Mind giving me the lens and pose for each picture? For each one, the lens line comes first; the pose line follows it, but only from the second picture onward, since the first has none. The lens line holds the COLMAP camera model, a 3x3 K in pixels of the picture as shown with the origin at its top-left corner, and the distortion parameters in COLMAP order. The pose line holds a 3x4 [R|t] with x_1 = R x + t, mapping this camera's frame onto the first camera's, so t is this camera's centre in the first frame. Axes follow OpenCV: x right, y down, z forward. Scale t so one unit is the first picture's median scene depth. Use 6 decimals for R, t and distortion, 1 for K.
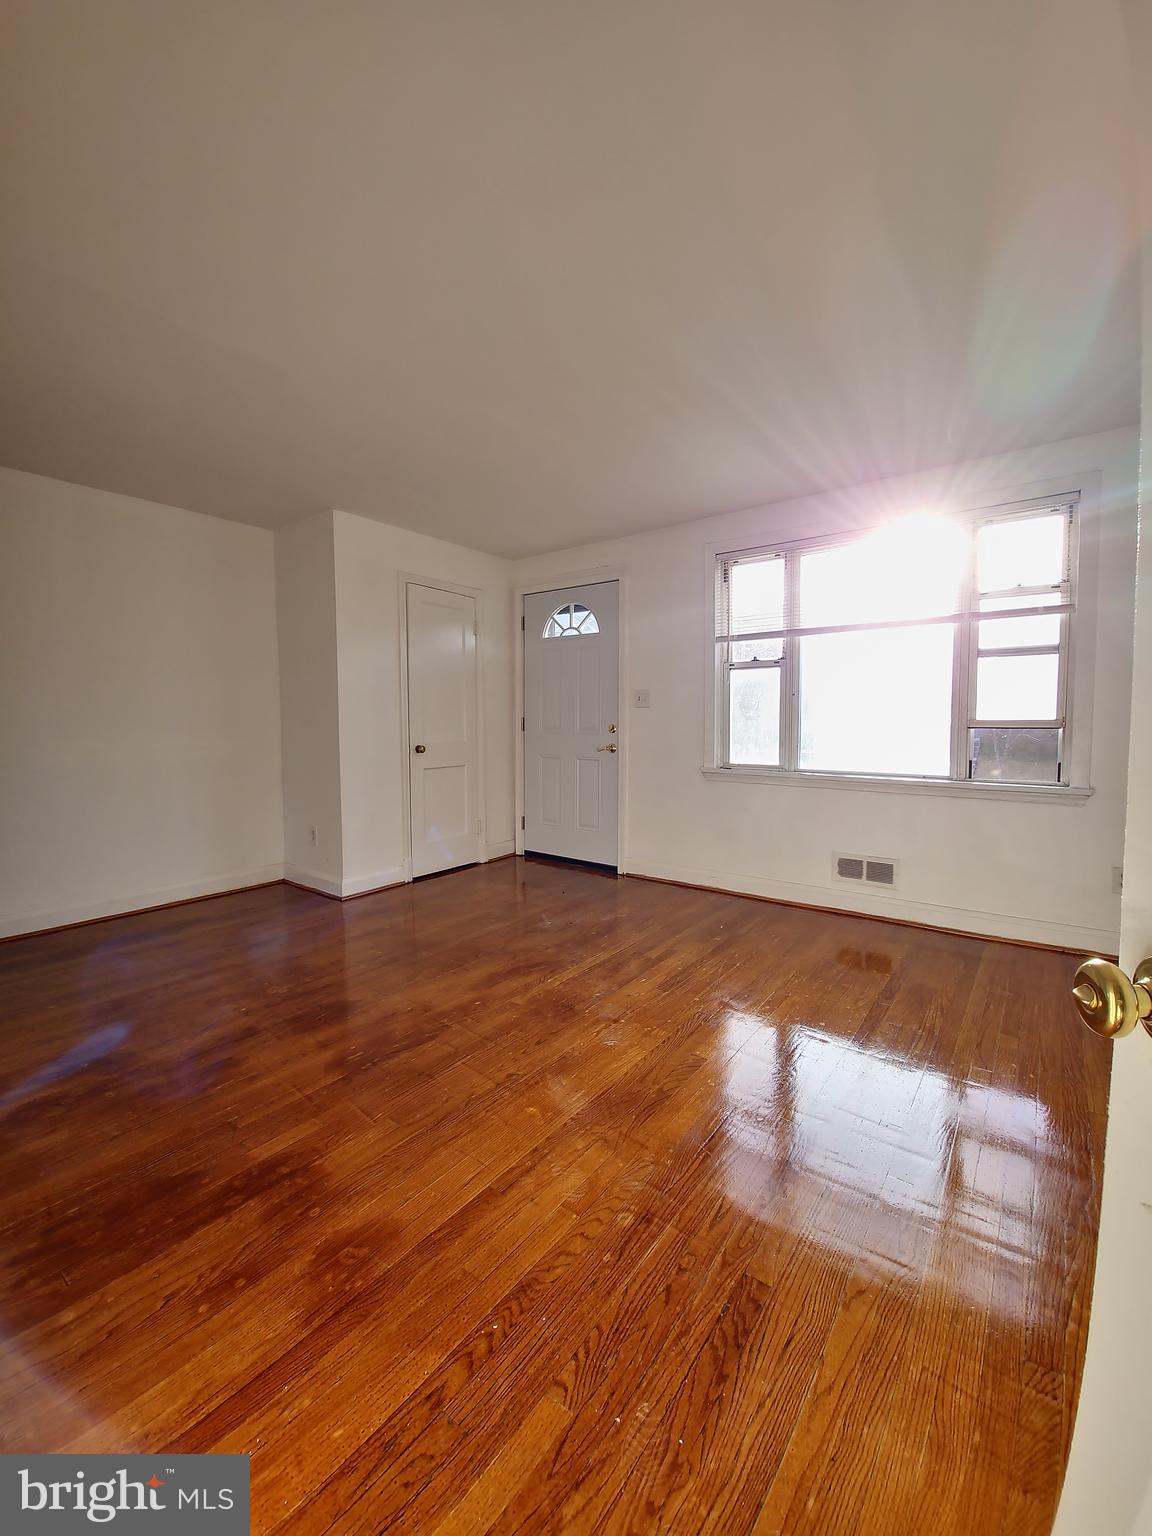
lens RADIAL K [[620.0, 0, 604.3], [0, 620.0, 735.0], [0, 0, 1]] dist [-0.003127, -0.006646]
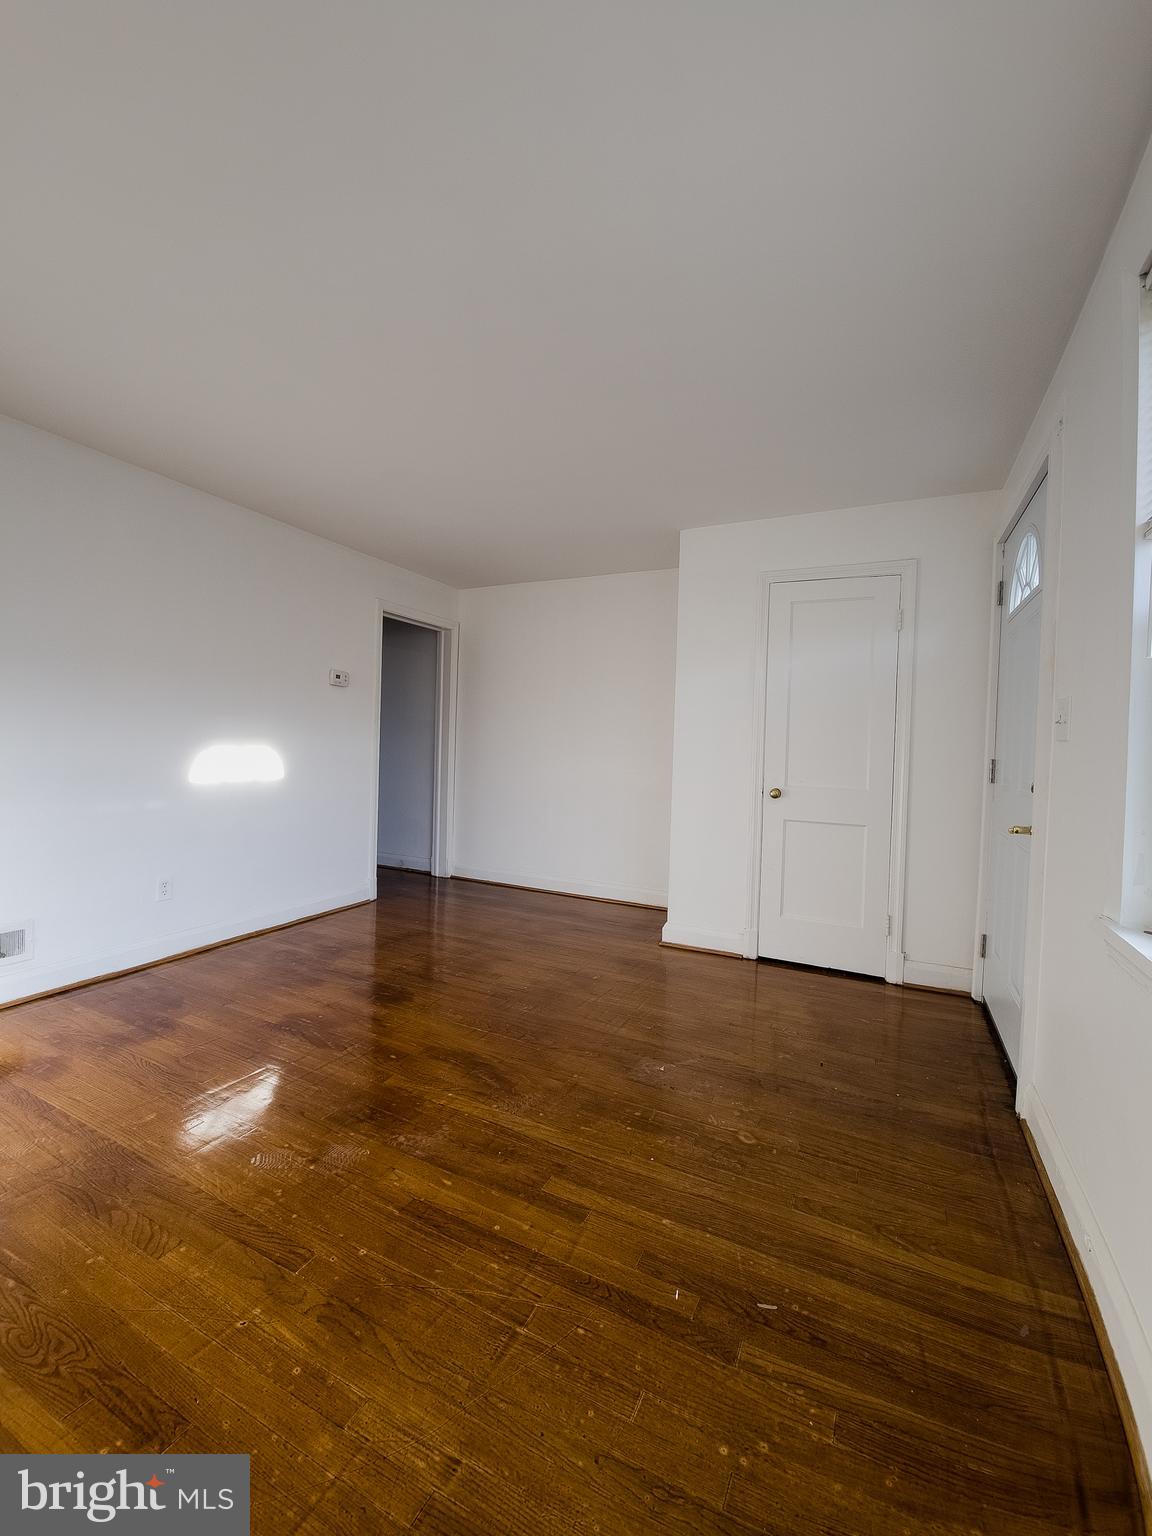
lens RADIAL K [[620.0, 0, 579.4], [0, 620.0, 760.4], [0, 0, 1]] dist [-0.003127, -0.006646]
pose [[0.166391, 0.033749, -0.985482, 0.573314], [-0.058409, 0.997997, 0.024316, -0.031542], [0.984328, 0.053515, 0.168029, 0.866152]]
